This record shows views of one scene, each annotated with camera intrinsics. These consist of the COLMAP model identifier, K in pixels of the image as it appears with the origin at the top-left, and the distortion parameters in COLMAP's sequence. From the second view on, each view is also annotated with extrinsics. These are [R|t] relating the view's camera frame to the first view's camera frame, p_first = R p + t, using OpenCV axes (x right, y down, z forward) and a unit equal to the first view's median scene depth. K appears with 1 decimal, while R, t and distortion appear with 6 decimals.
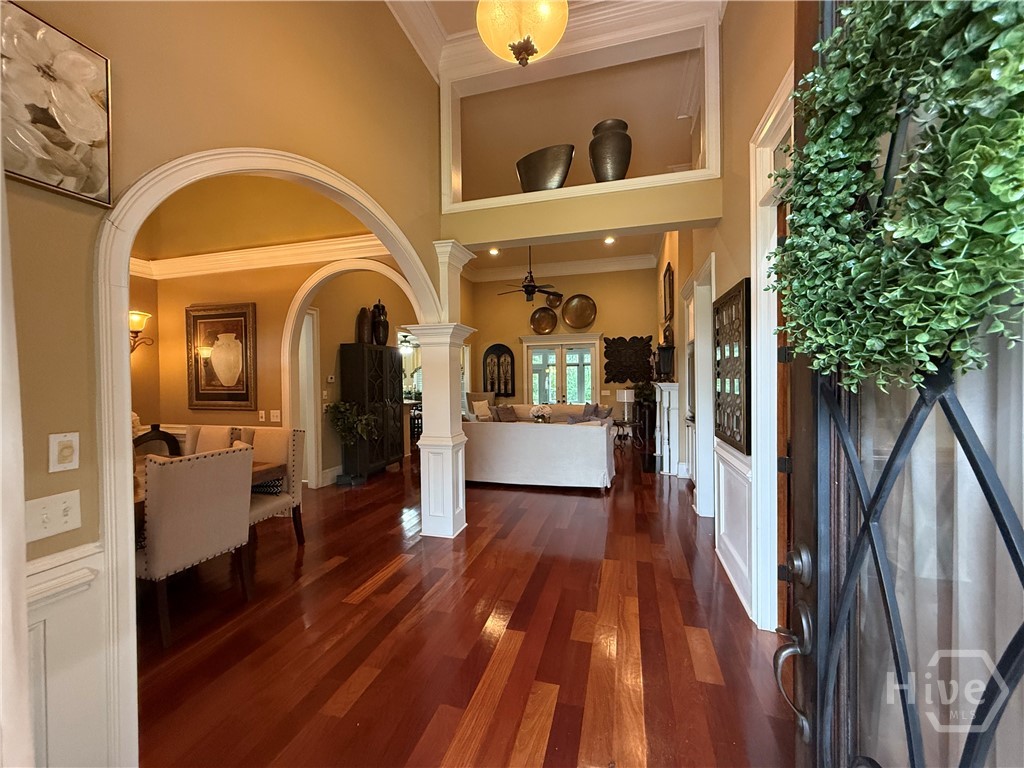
lens RADIAL K [[406.5, 0, 508.6], [0, 406.5, 384.2], [0, 0, 1]] dist [0.000642, 0.000555]
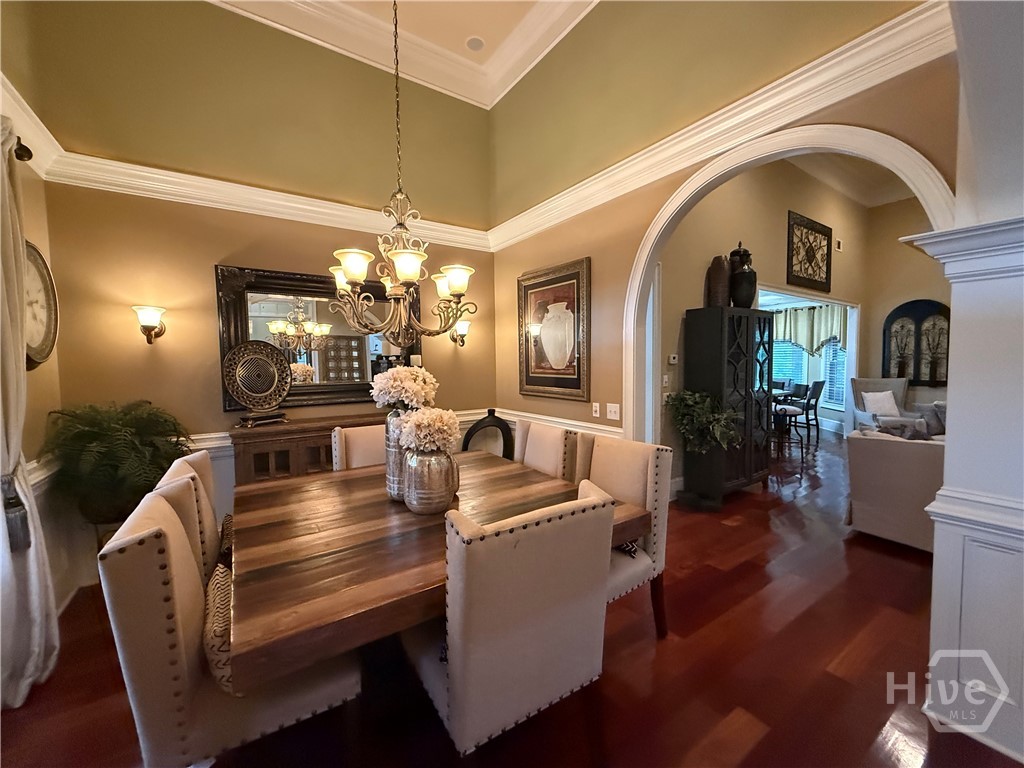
lens RADIAL K [[406.5, 0, 508.6], [0, 406.5, 384.2], [0, 0, 1]] dist [0.000642, 0.000555]
pose [[0.763629, 0.037091, -0.644589, -0.232057], [-0.003005, 0.998542, 0.053897, -0.007836], [0.645648, -0.039220, 0.762627, 0.306020]]
